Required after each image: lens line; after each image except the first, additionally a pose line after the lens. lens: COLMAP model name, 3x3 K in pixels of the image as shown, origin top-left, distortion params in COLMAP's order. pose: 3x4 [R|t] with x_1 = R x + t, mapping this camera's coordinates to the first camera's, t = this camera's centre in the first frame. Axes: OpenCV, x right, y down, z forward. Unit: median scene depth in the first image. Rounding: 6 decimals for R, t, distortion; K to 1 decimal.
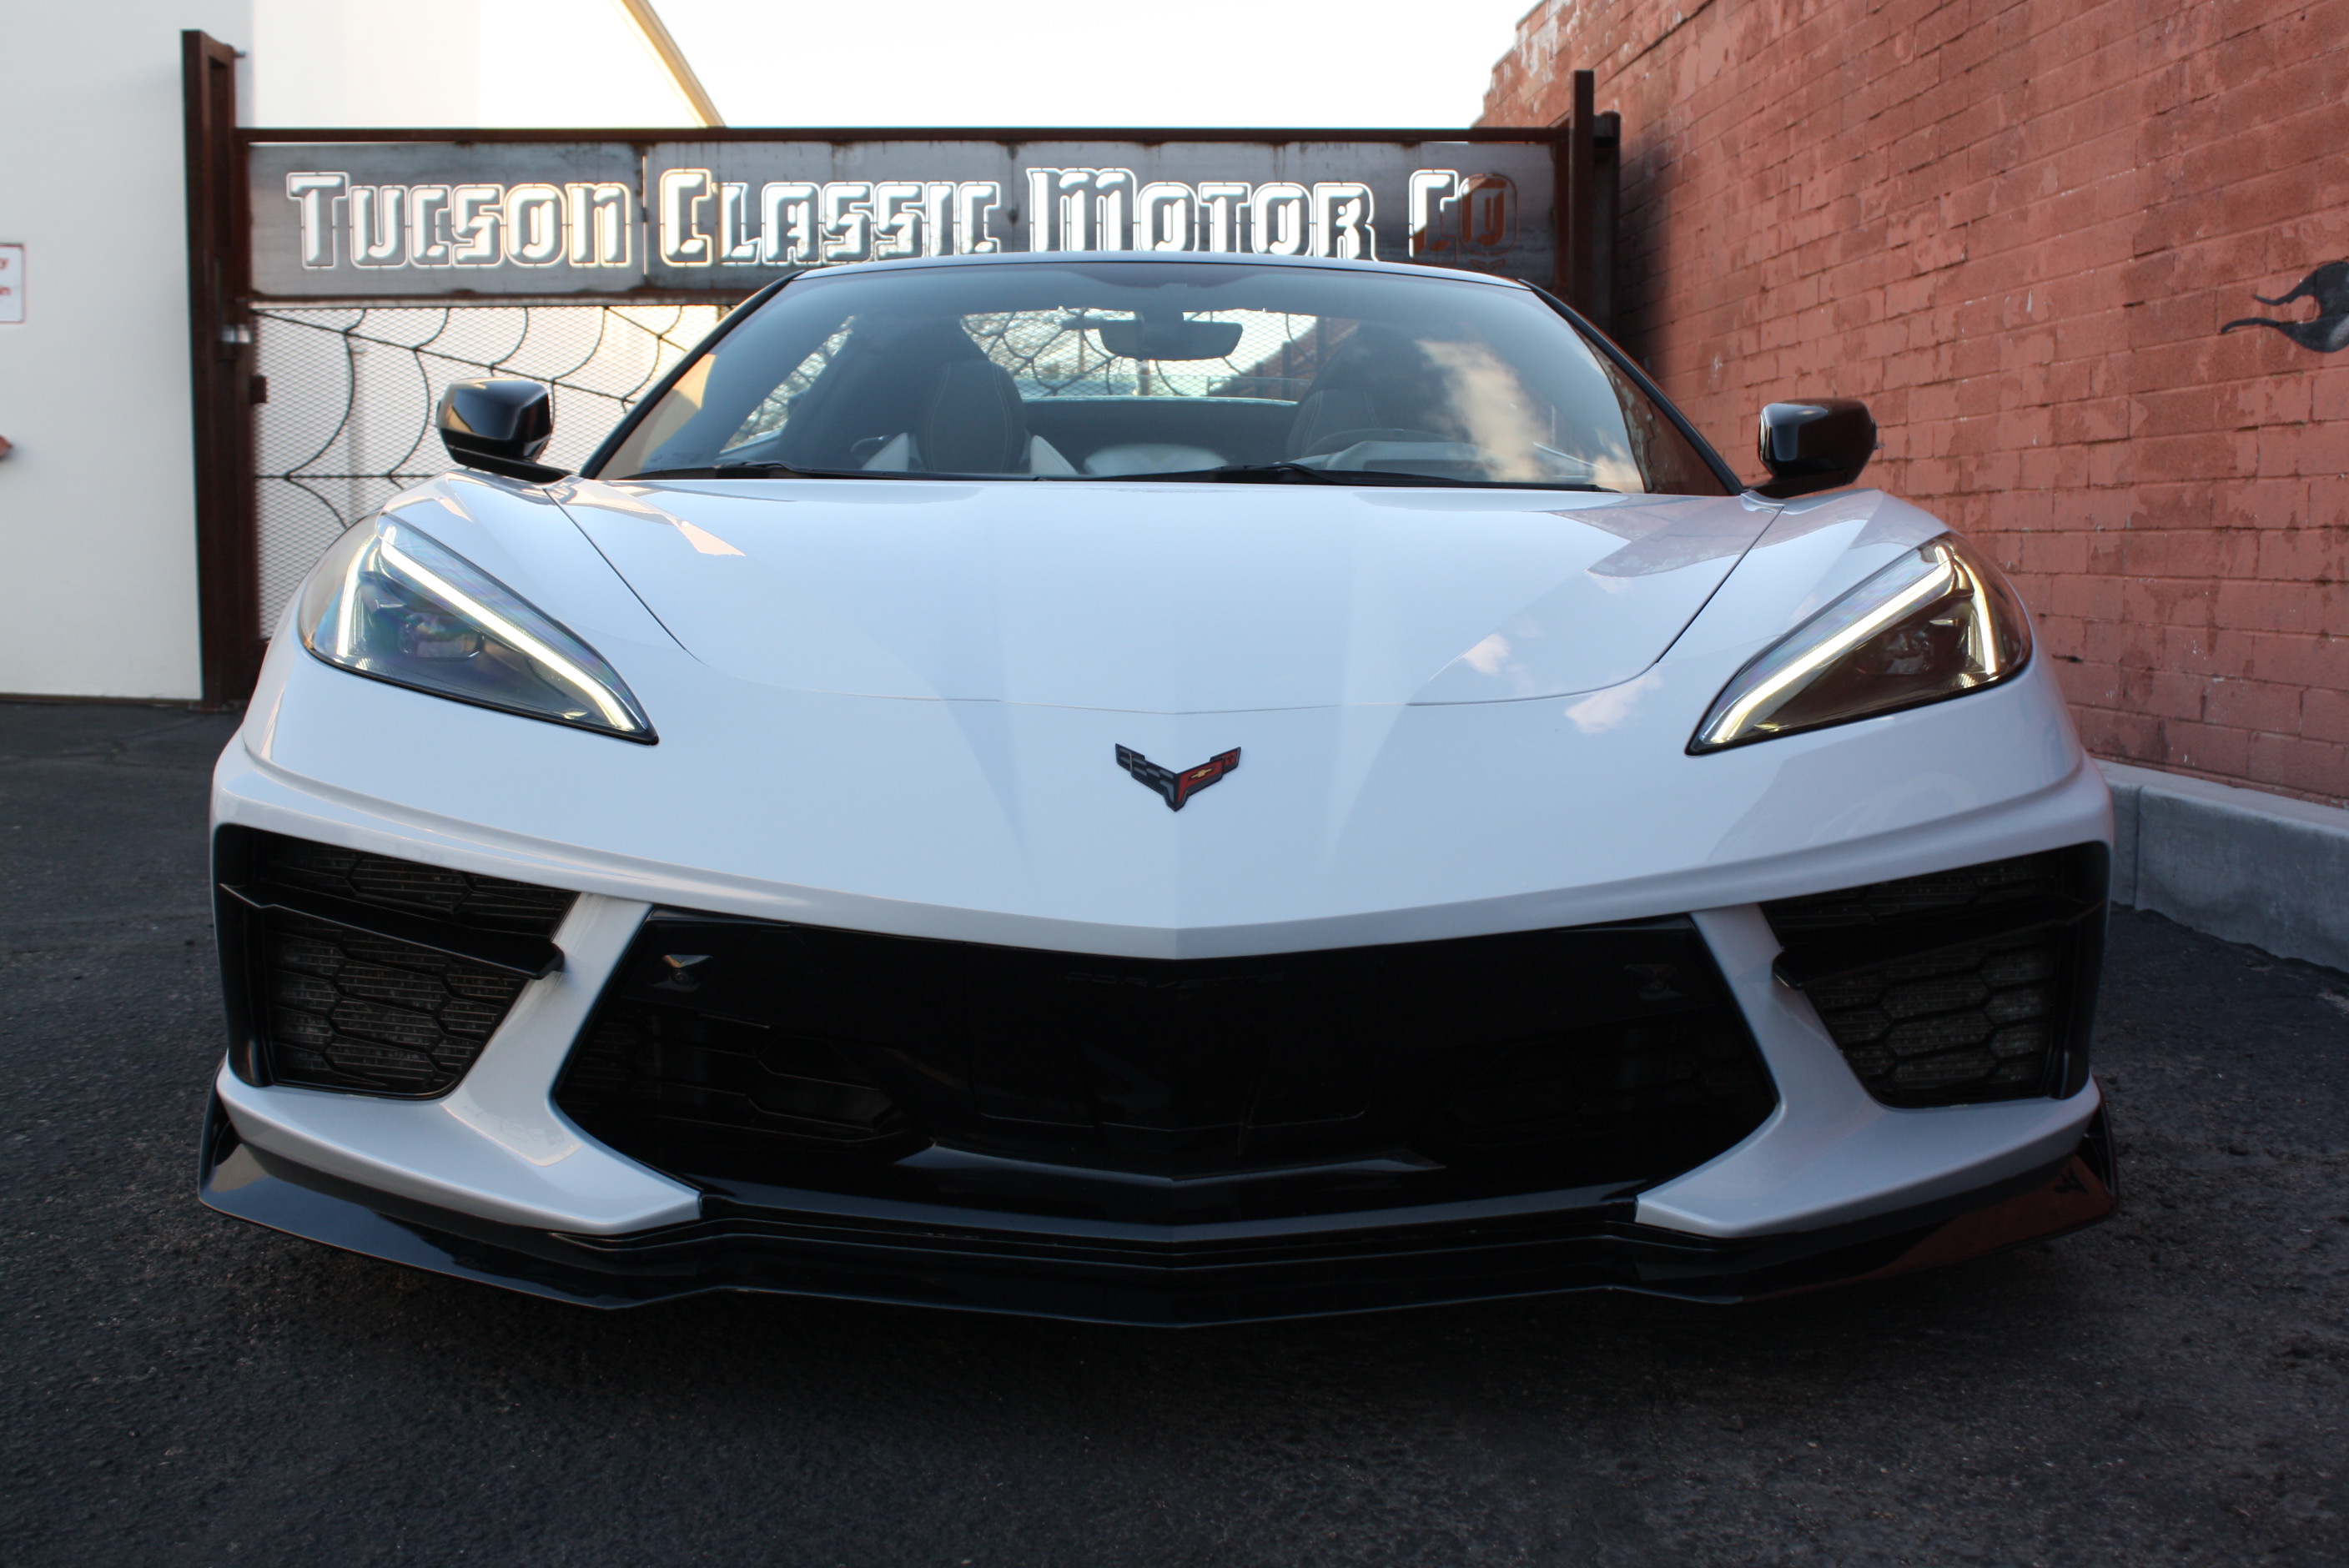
lens RADIAL K [[2429.0, 0, 1168.3], [0, 2429.0, 773.1], [0, 0, 1]] dist [-0.063914, 0.000000]
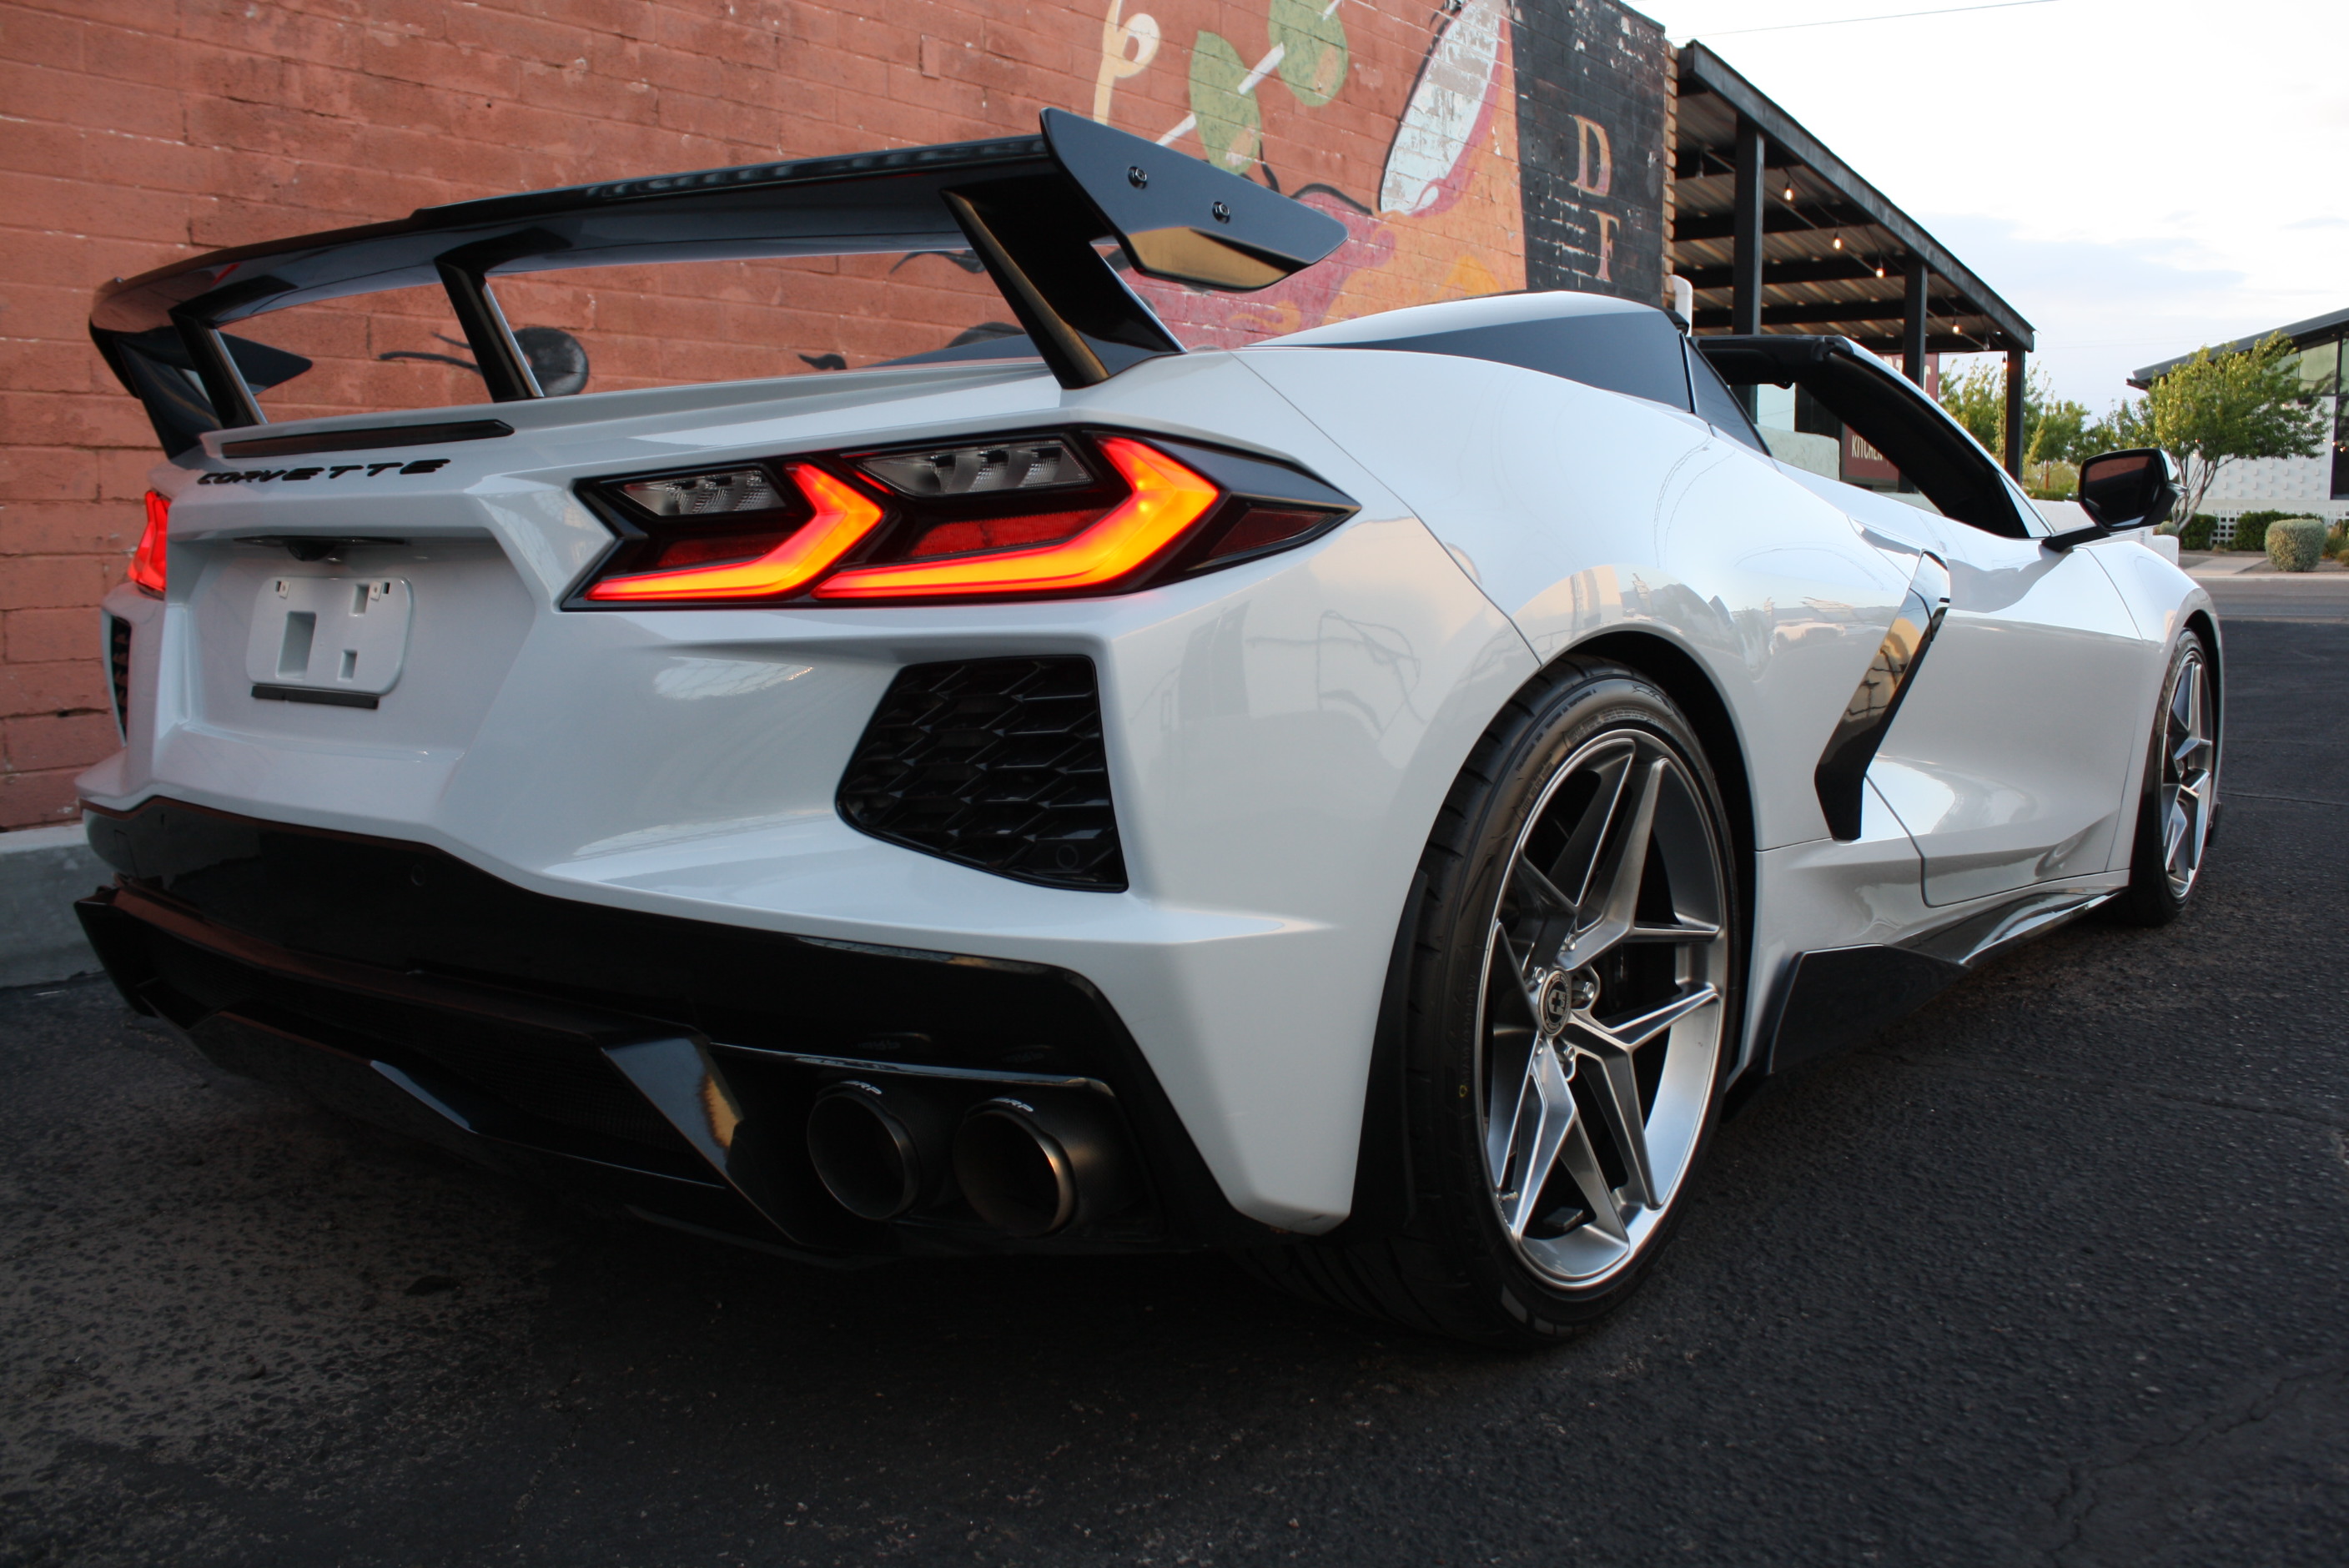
lens RADIAL K [[2017.7, 0, 1214.5], [0, 2017.7, 803.4], [0, 0, 1]] dist [-0.167167, 0.139334]
pose [[-0.788388, -0.091680, 0.608308, -0.363547], [0.051591, 0.975496, 0.213884, -0.151049], [-0.613011, 0.200006, -0.764340, 1.397935]]
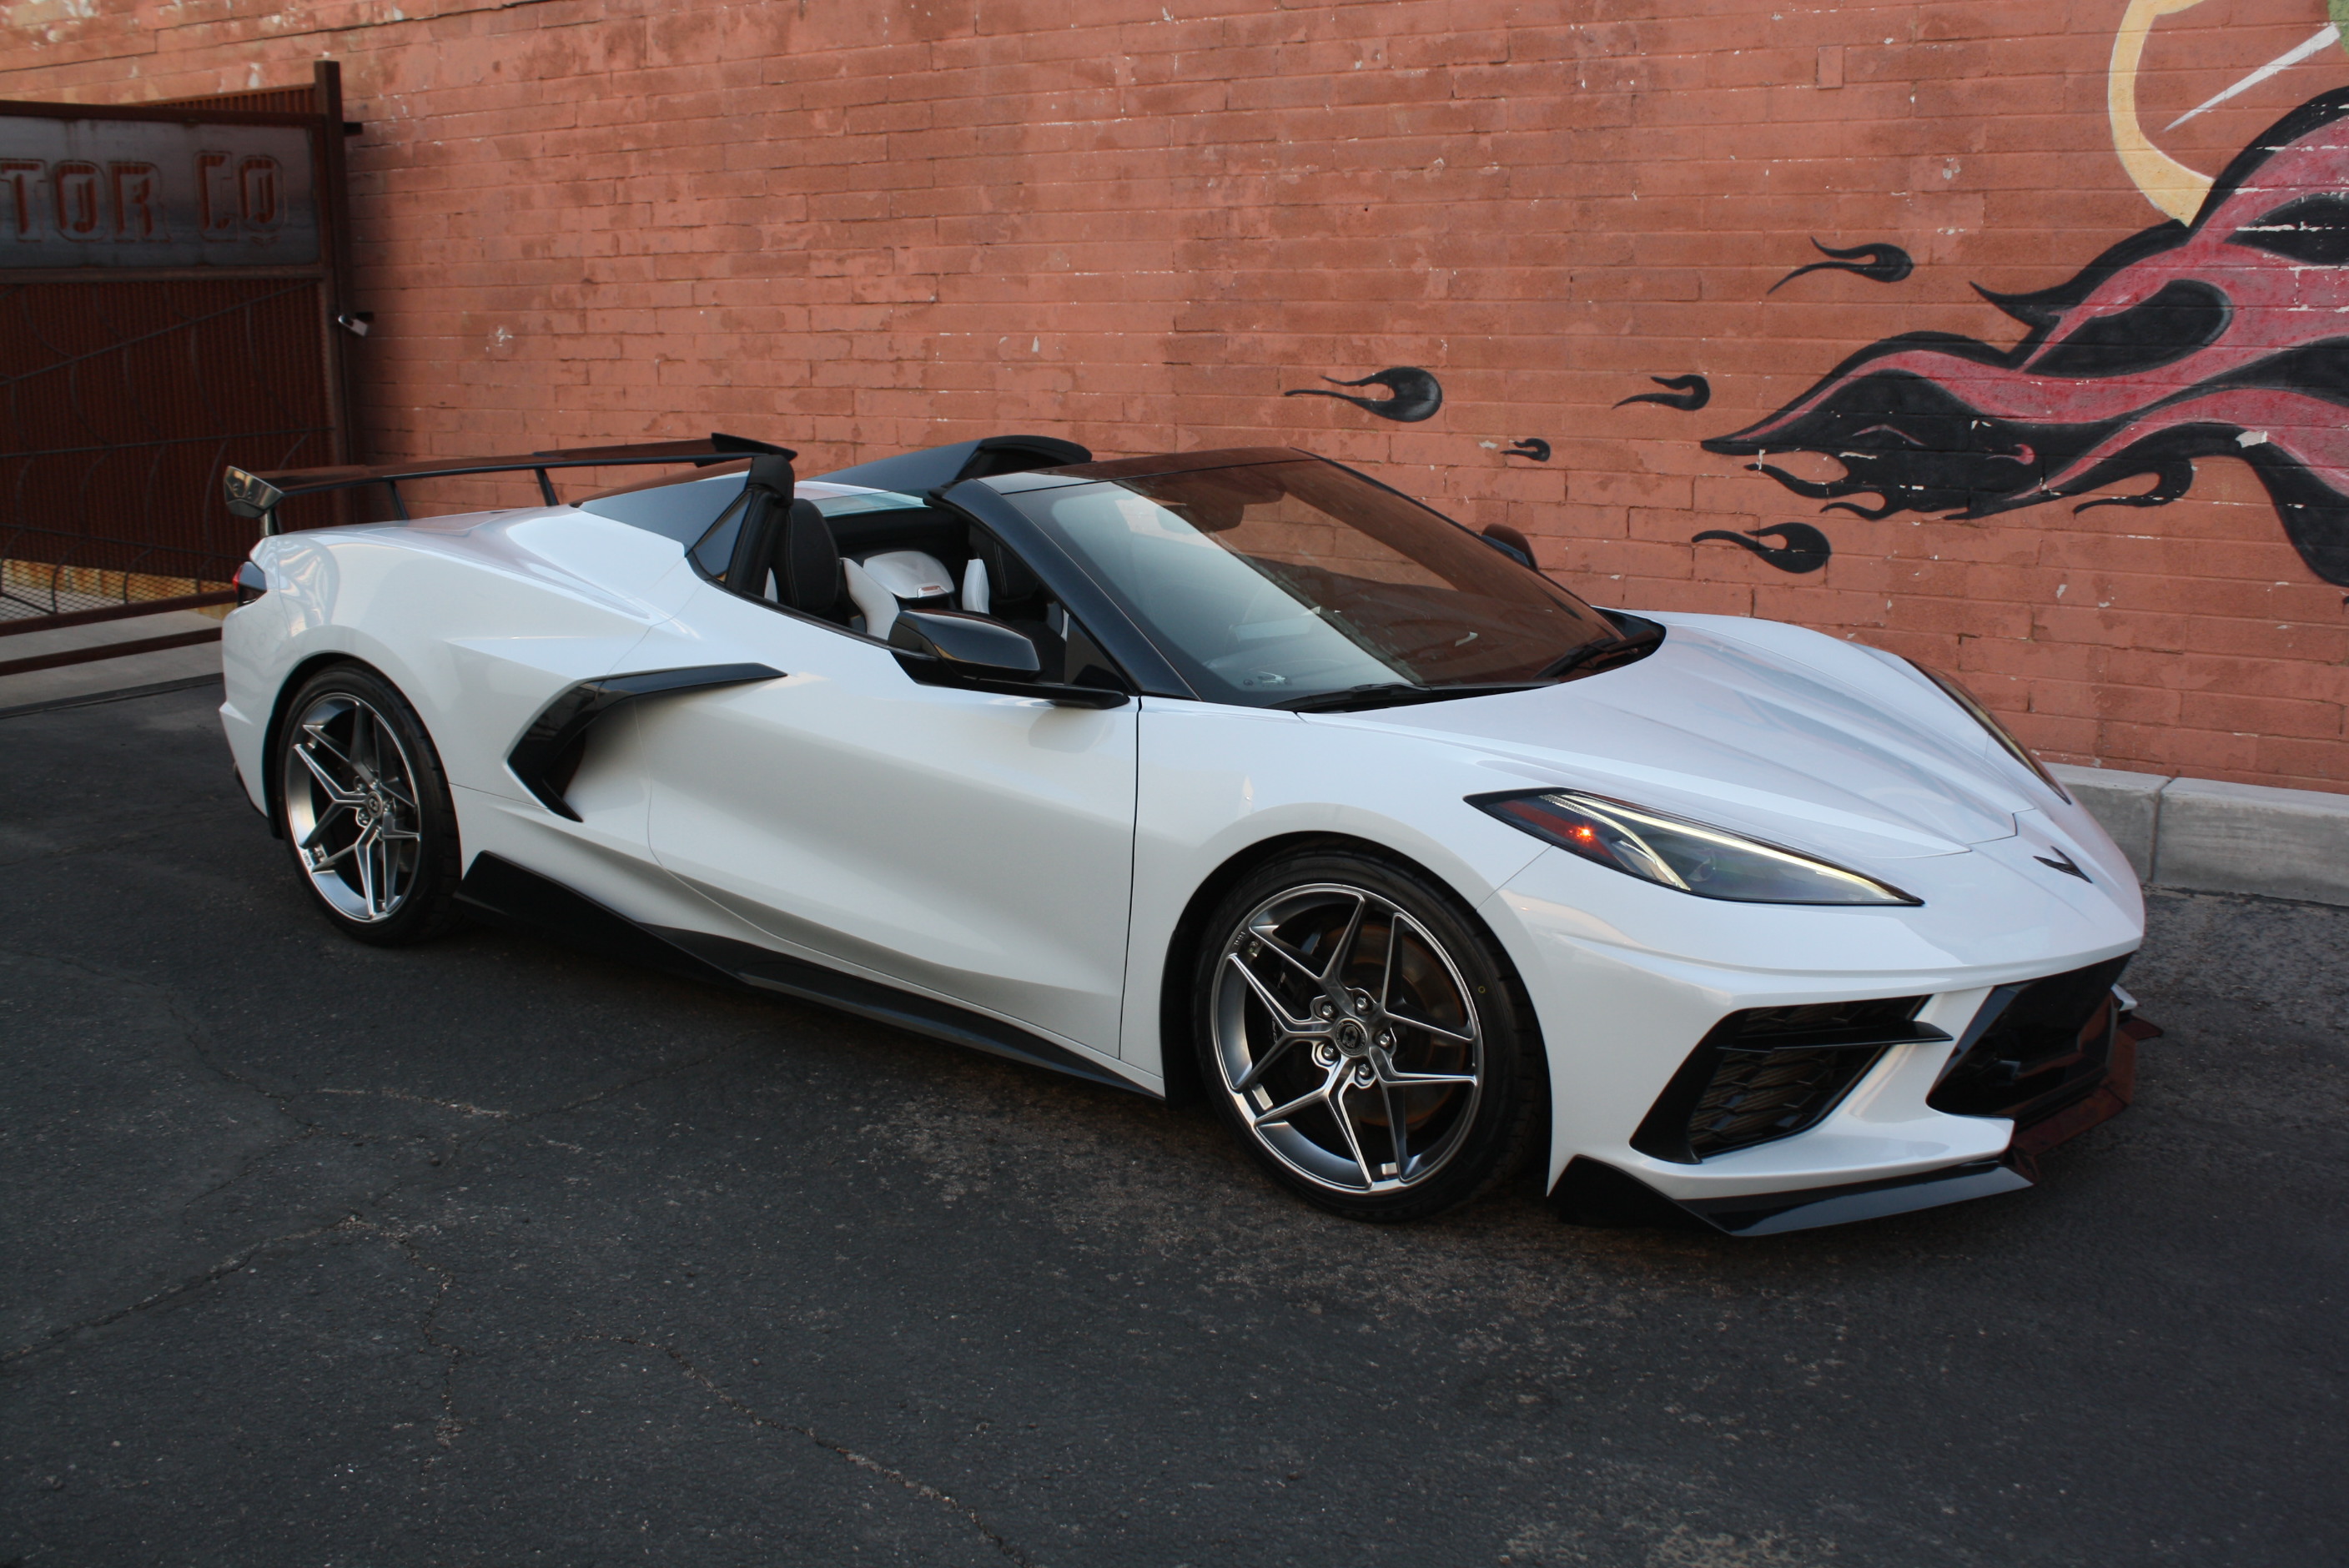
lens RADIAL K [[2205.4, 0, 1190.3], [0, 2205.4, 755.4], [0, 0, 1]] dist [-0.113568, 0.000000]
pose [[0.590420, -0.173901, 0.788138, -0.724156], [0.086594, 0.984524, 0.152363, -0.168687], [-0.802437, -0.021710, 0.596342, 0.185594]]
